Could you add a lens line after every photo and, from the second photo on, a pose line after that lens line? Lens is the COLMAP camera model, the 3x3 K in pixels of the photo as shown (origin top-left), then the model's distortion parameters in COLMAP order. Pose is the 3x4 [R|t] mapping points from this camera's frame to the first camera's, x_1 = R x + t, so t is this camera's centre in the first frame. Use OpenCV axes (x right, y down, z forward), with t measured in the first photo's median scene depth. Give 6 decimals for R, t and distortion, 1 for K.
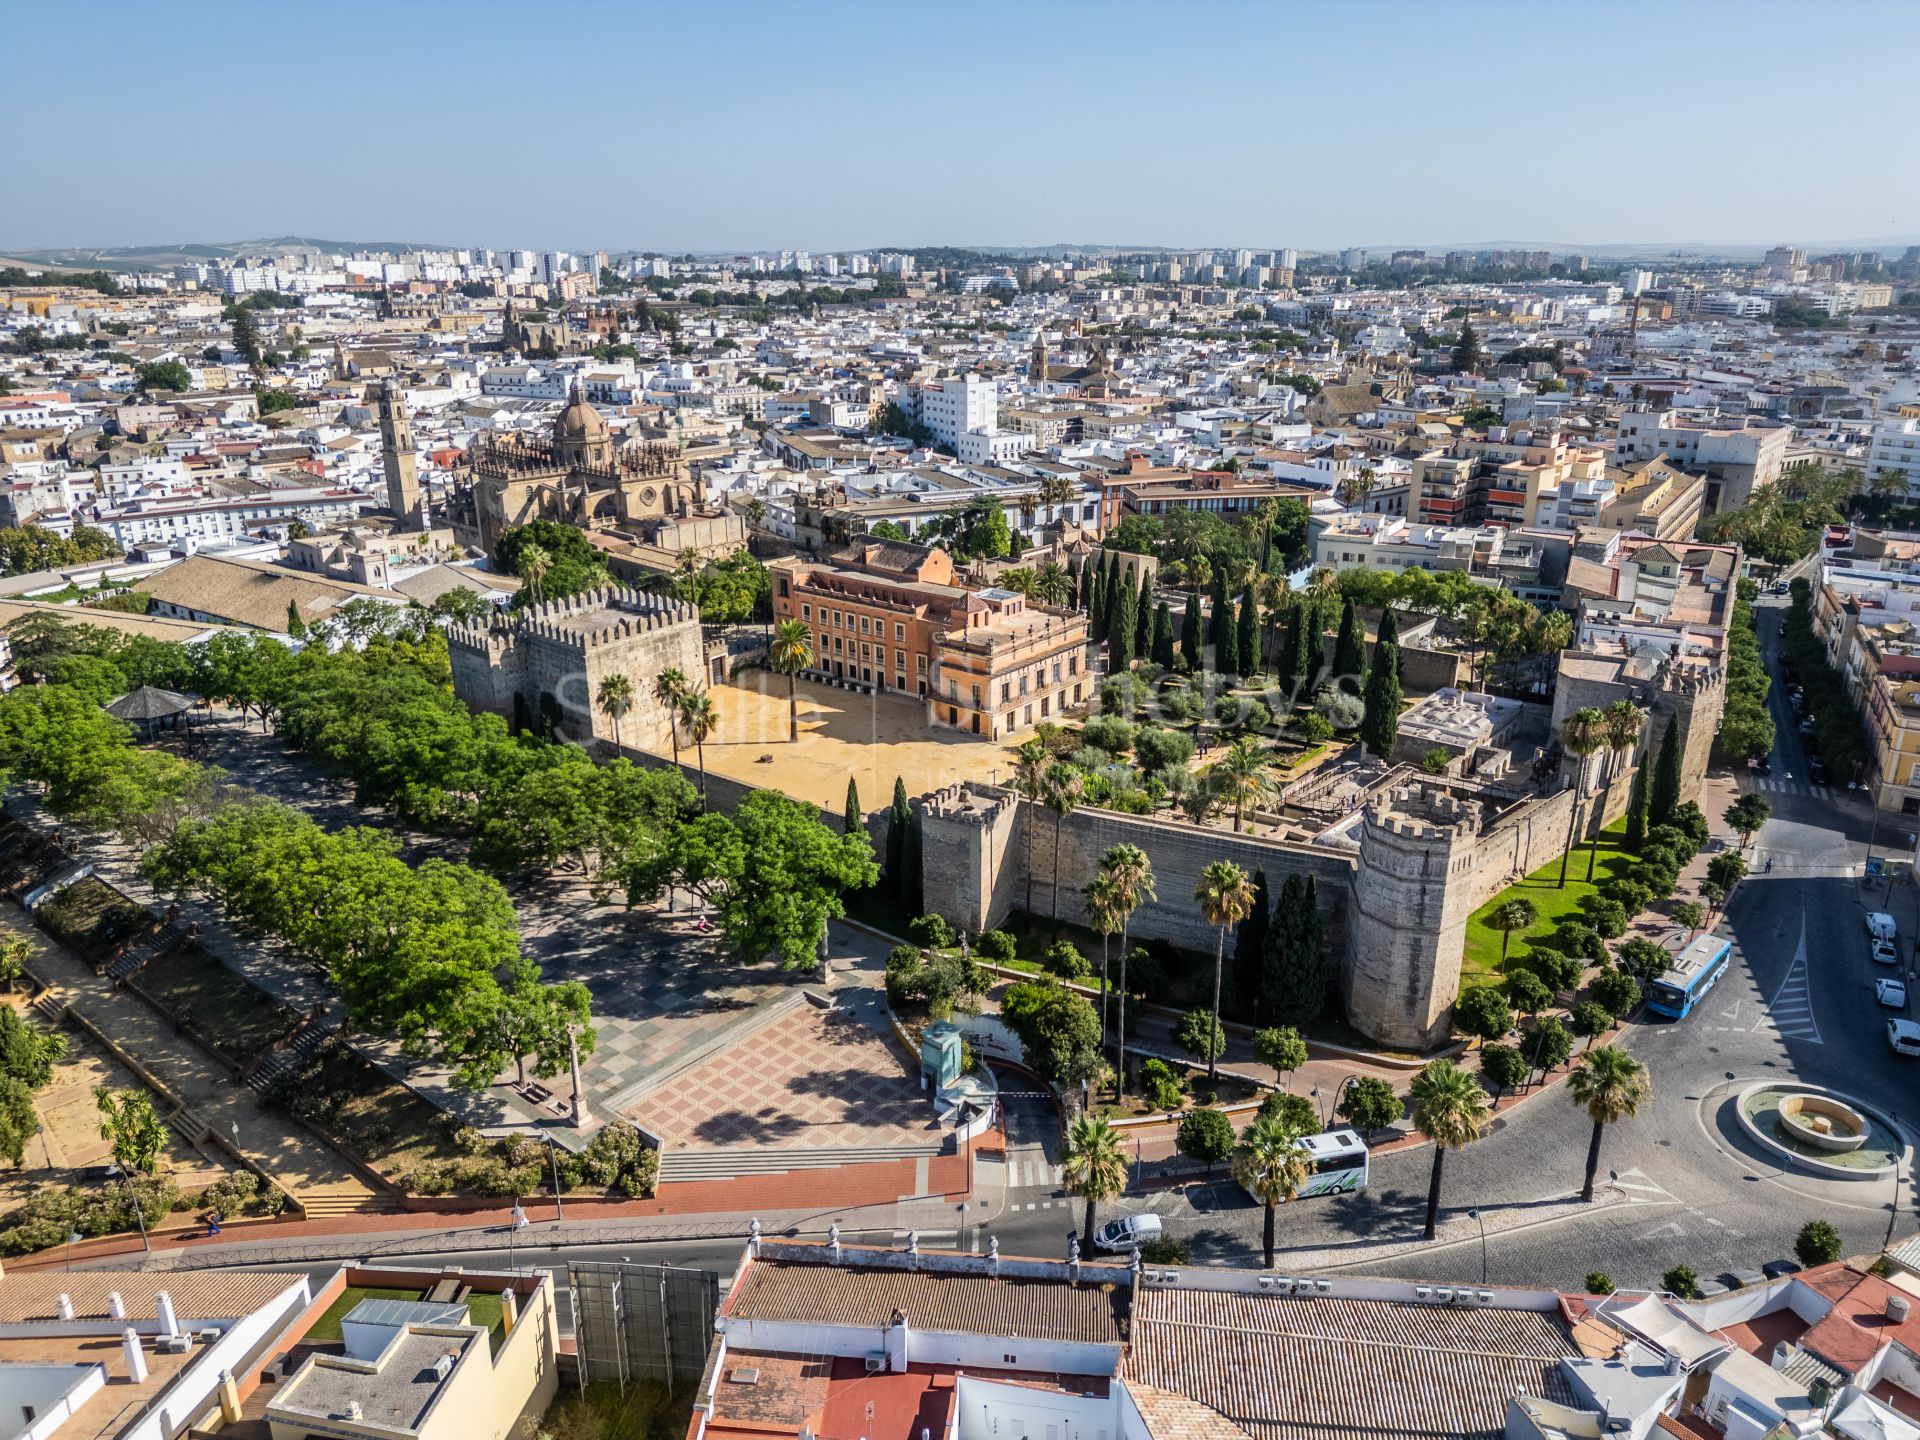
lens RADIAL K [[1340.4, 0, 960.0], [0, 1340.4, 720.0], [0, 0, 1]] dist [0.079336, -0.080354]
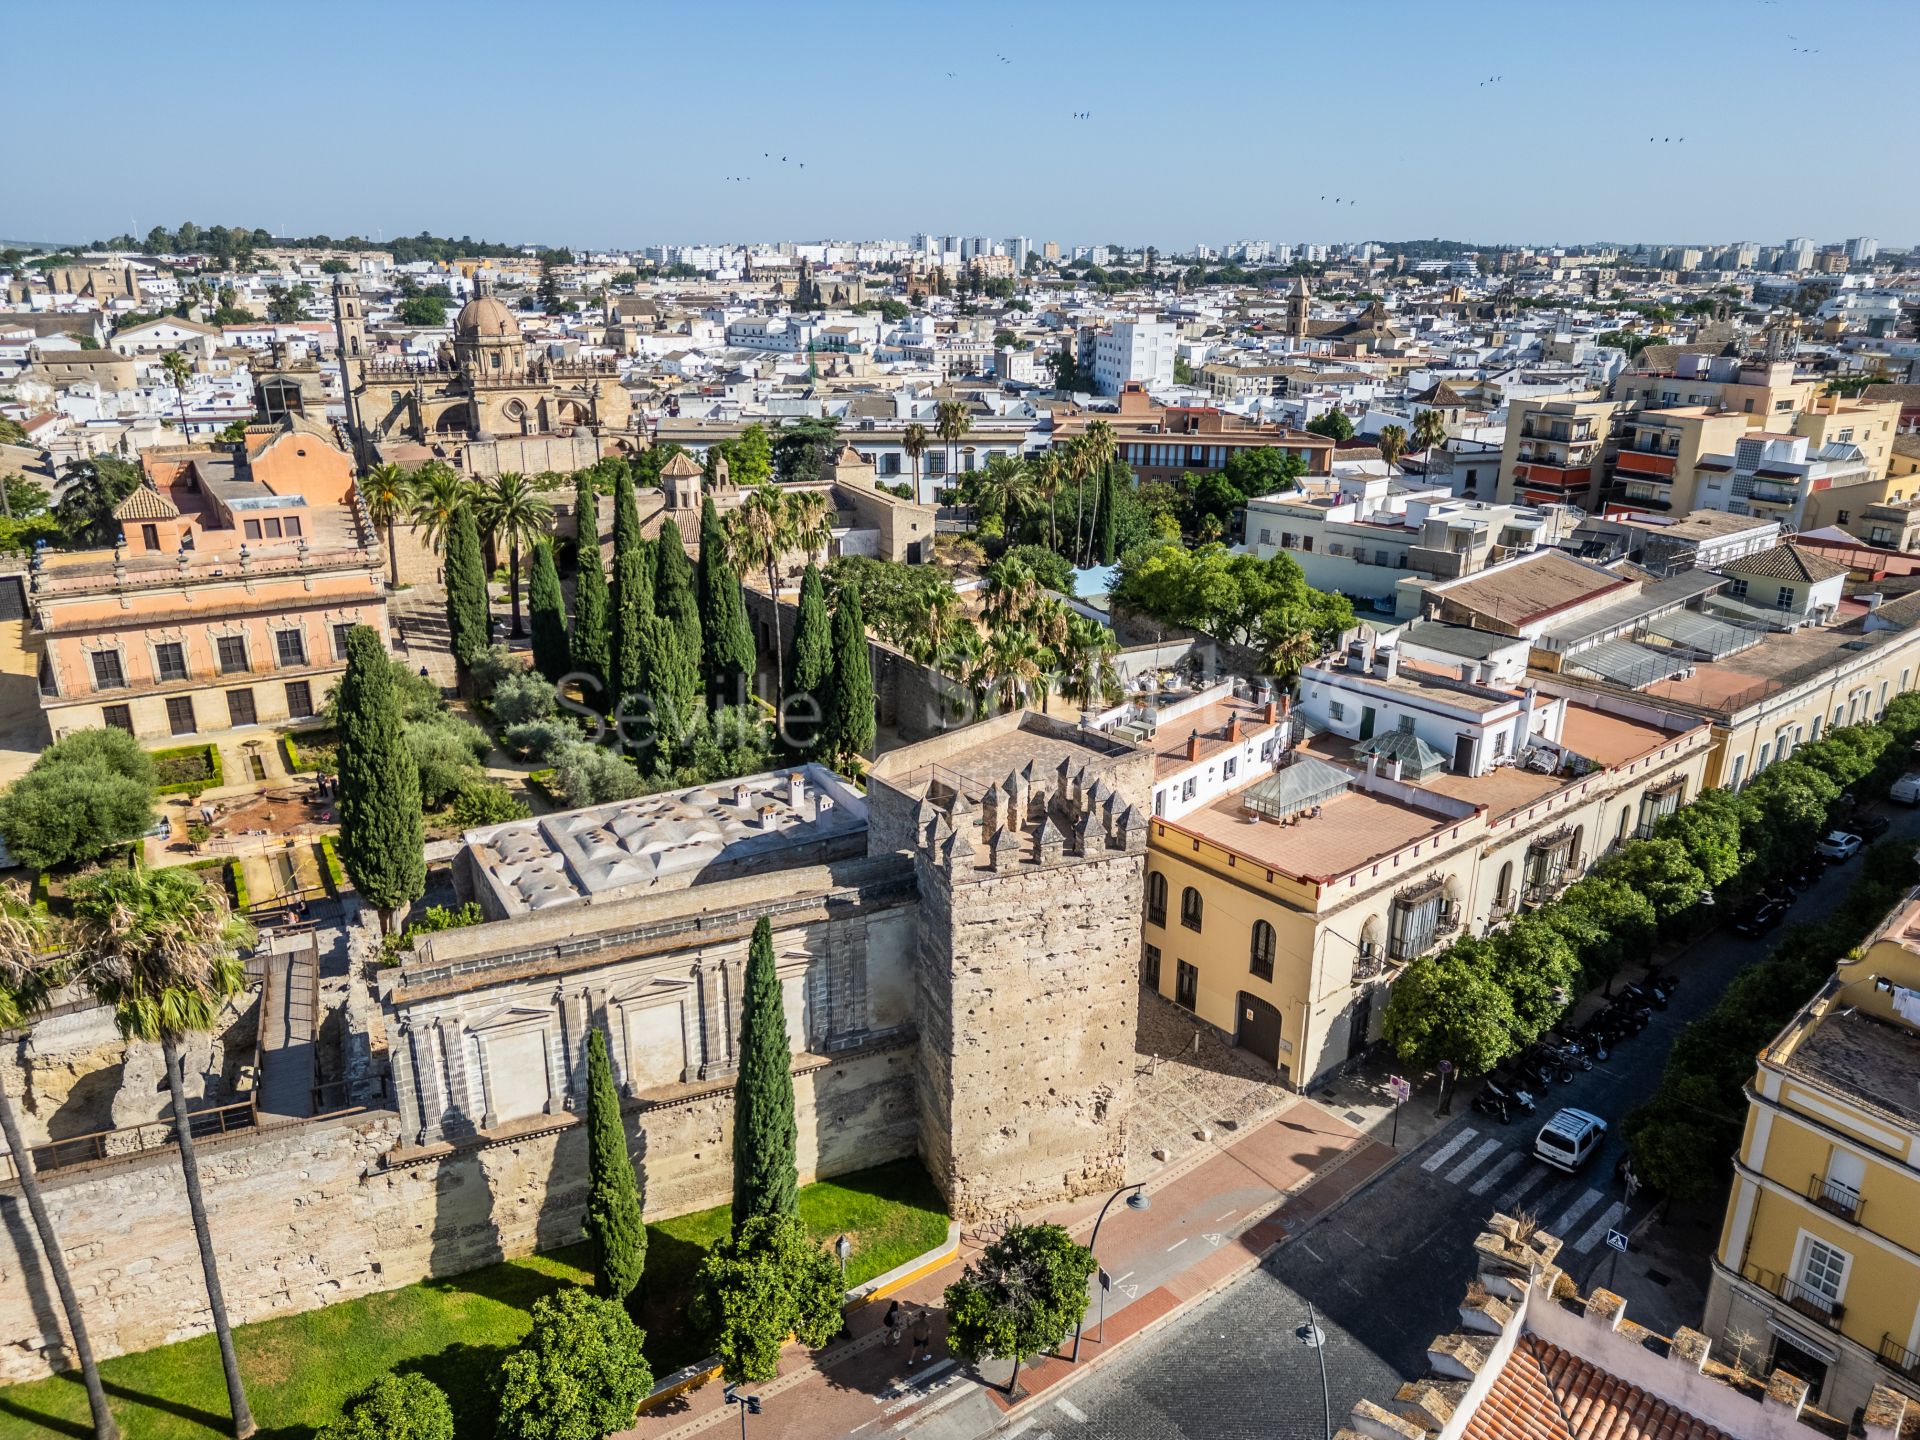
lens RADIAL K [[1340.4, 0, 960.0], [0, 1340.4, 720.0], [0, 0, 1]] dist [0.079336, -0.080354]
pose [[0.936328, 0.120504, -0.329802, 0.301144], [-0.121812, 0.992411, 0.016779, -0.028488], [0.329321, 0.024464, 0.943901, 0.328473]]
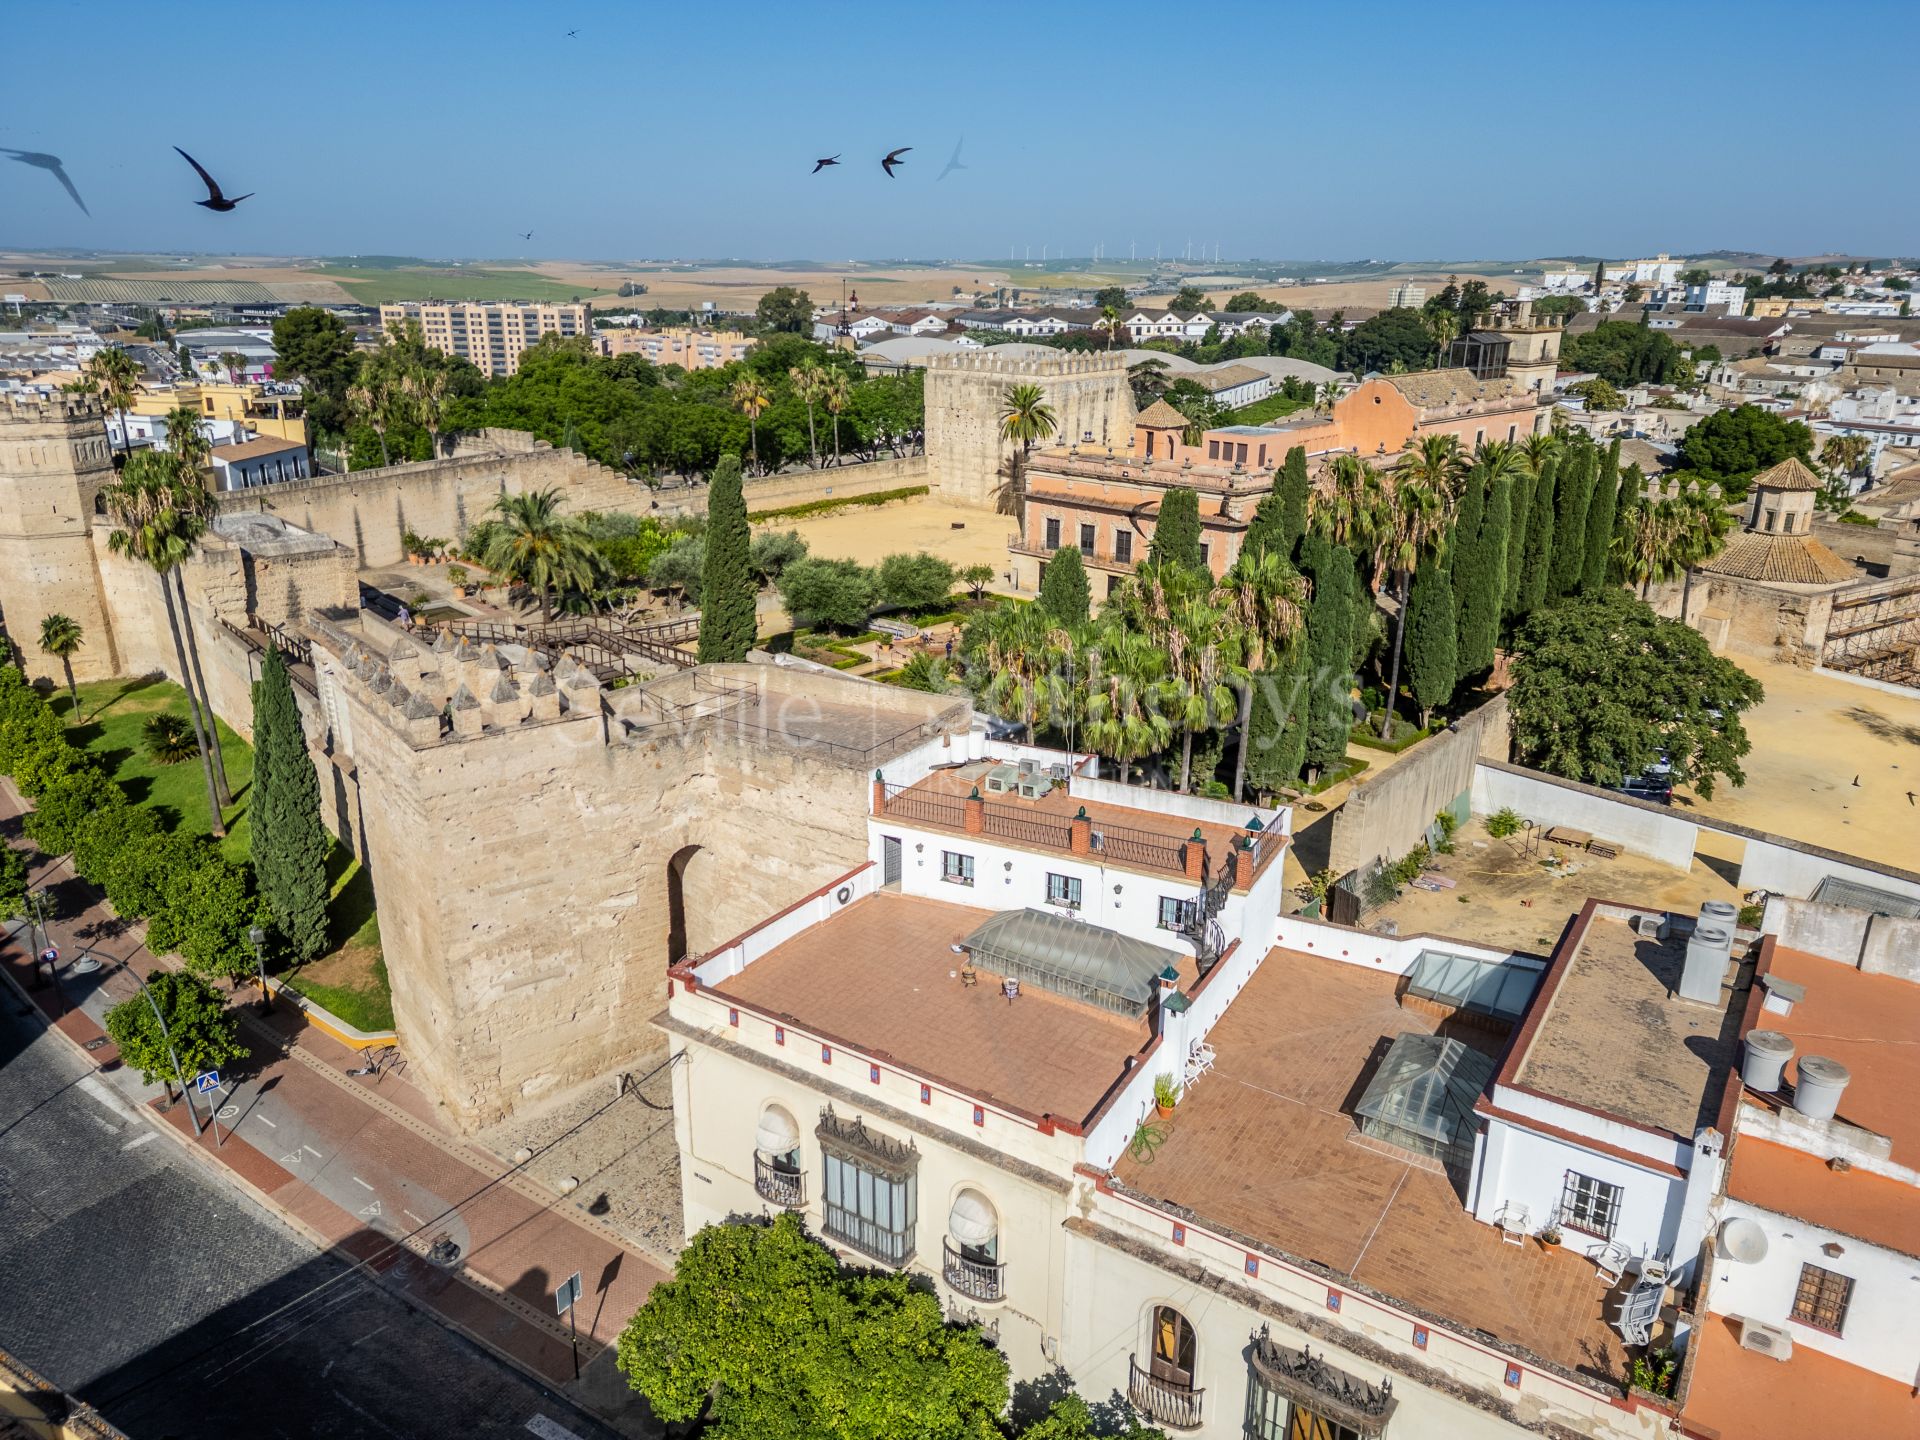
lens RADIAL K [[1340.4, 0, 960.0], [0, 1340.4, 720.0], [0, 0, 1]] dist [0.079336, -0.080354]
pose [[-0.070847, 0.321850, -0.944136, 0.398028], [-0.337370, 0.883003, 0.326325, -0.080107], [0.938703, 0.341642, 0.046025, 0.530362]]
